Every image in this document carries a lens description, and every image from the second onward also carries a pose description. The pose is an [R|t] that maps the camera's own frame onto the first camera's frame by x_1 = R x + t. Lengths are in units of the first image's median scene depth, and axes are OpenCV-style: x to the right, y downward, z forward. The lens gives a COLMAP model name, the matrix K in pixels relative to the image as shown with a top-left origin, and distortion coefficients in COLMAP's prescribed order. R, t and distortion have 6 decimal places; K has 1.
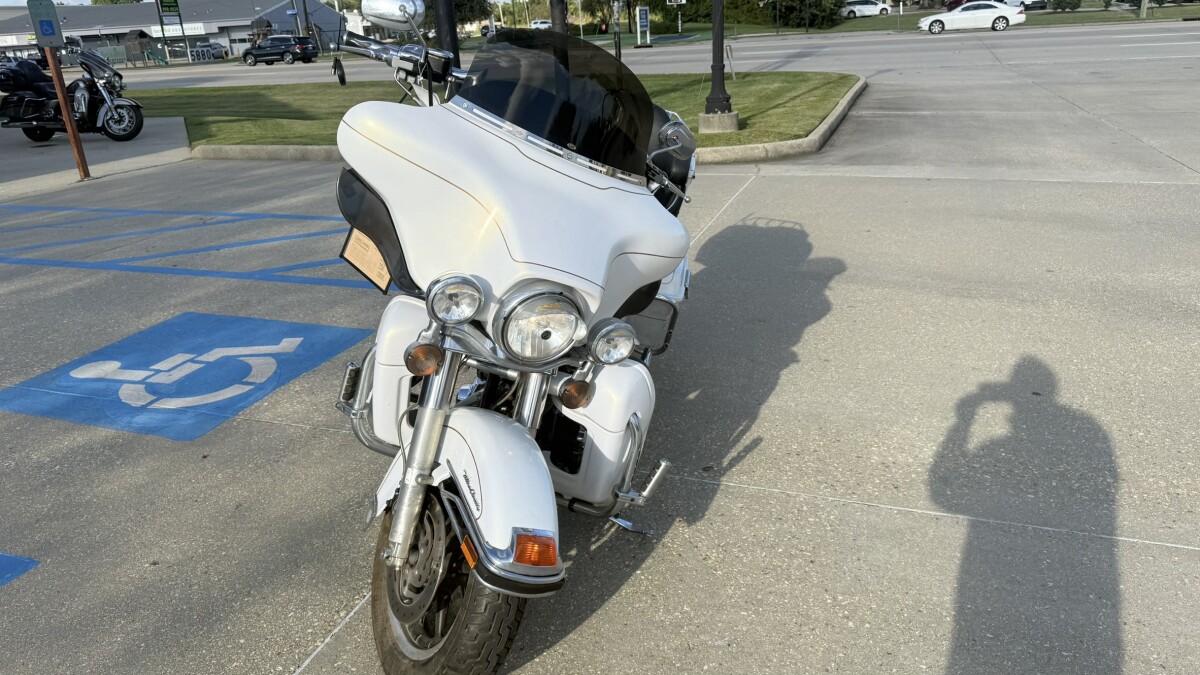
lens RADIAL K [[859.2, 0, 564.4], [0, 859.2, 340.3], [0, 0, 1]] dist [-0.003245, -0.007675]
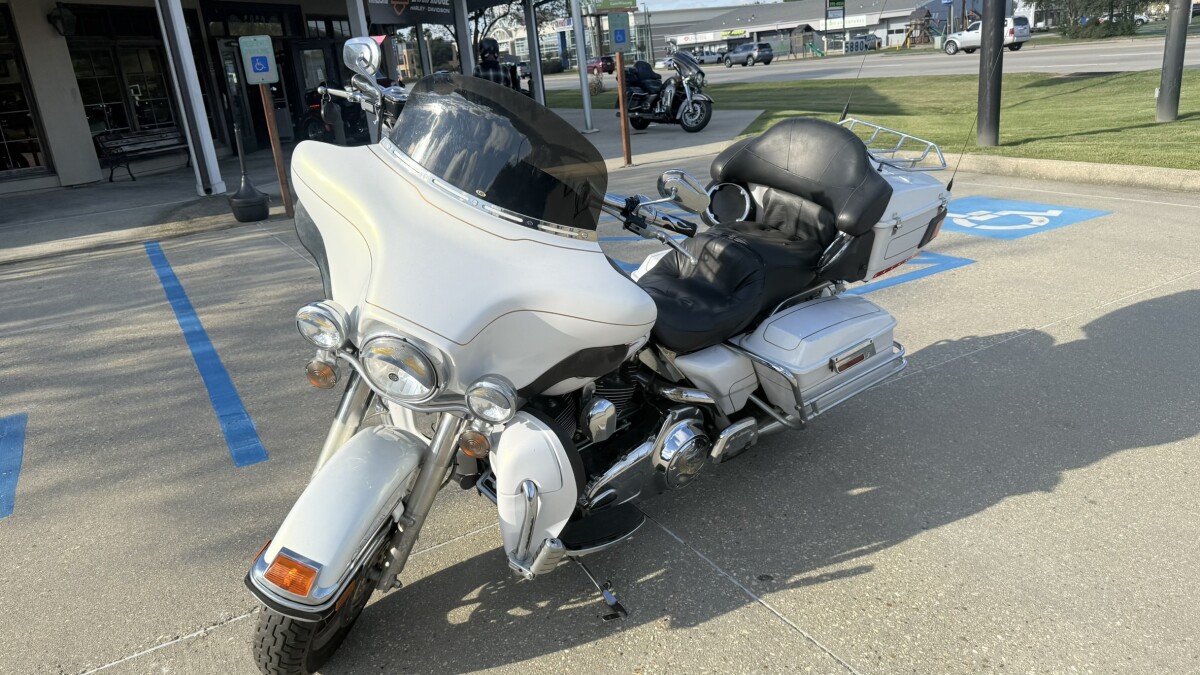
lens RADIAL K [[837.4, 0, 600.0], [0, 837.4, 337.5], [0, 0, 1]] dist [0.135360, -0.366810]
pose [[0.756484, 0.190239, -0.625732, 0.116525], [-0.180759, 0.980308, 0.079510, -0.026195], [0.628536, 0.052959, 0.775975, 0.055907]]
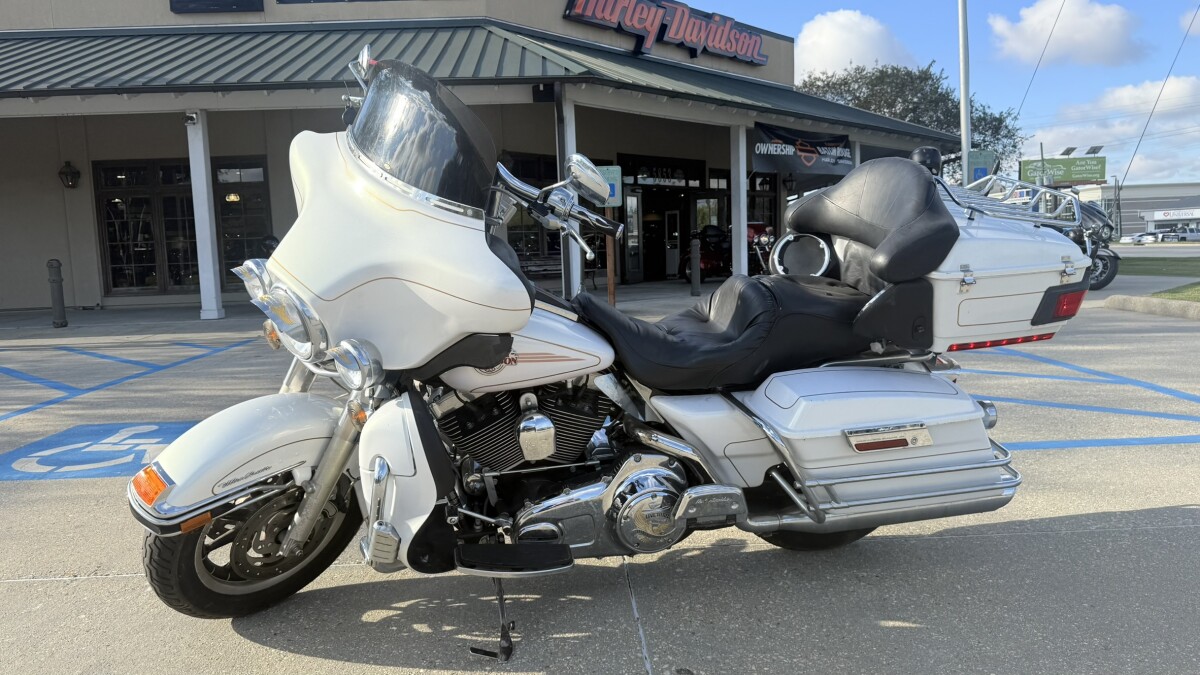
lens RADIAL K [[836.8, 0, 607.8], [0, 836.8, 341.7], [0, 0, 1]] dist [0.038395, -0.053279]
pose [[0.337846, 0.123862, -0.933016, 0.165037], [-0.304391, 0.952409, 0.016216, -0.019911], [0.890621, 0.278523, 0.359470, 0.146080]]
